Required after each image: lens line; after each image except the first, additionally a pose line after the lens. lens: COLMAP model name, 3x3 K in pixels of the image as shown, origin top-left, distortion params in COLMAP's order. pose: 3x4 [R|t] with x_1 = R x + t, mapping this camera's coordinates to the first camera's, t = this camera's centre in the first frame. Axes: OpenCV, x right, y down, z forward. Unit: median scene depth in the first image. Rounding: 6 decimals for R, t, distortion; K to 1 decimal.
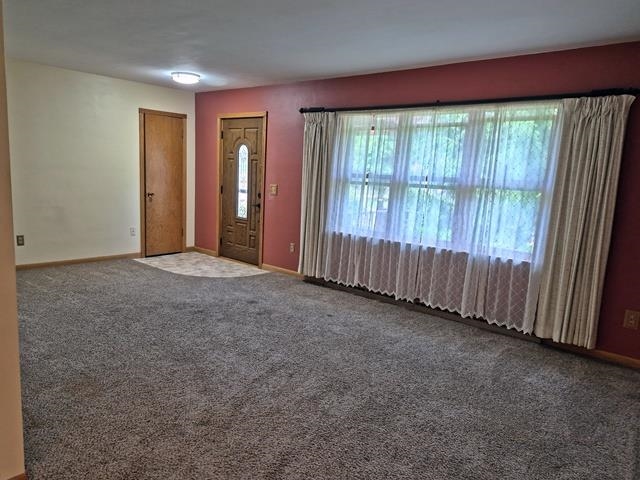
lens RADIAL K [[450.2, 0, 320.0], [0, 450.2, 241.8], [0, 0, 1]] dist [0.083950, -0.061589]
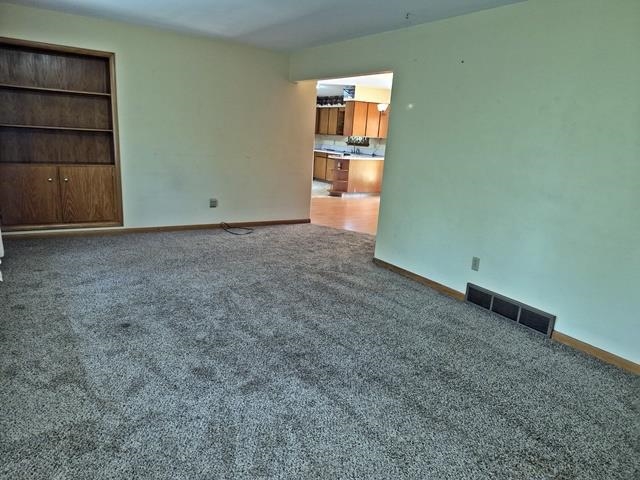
lens RADIAL K [[450.2, 0, 319.5], [0, 450.2, 240.8], [0, 0, 1]] dist [0.083950, -0.061589]
pose [[-0.956186, -0.178346, 0.232167, -0.391840], [-0.077723, 0.919212, 0.386015, -0.248651], [-0.282255, 0.351058, -0.892799, 1.402815]]
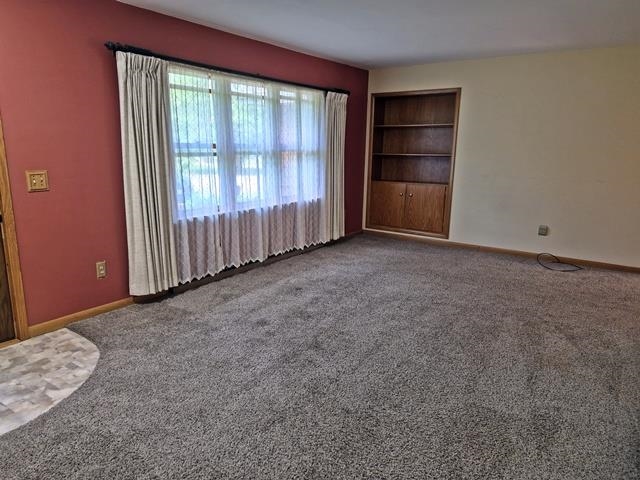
lens RADIAL K [[450.2, 0, 318.5], [0, 450.2, 239.1], [0, 0, 1]] dist [0.083950, -0.061589]
pose [[-0.098287, -0.265507, 0.959086, -0.854671], [0.131266, 0.951872, 0.276963, -0.201162], [-0.986463, 0.153117, -0.058704, 0.922106]]
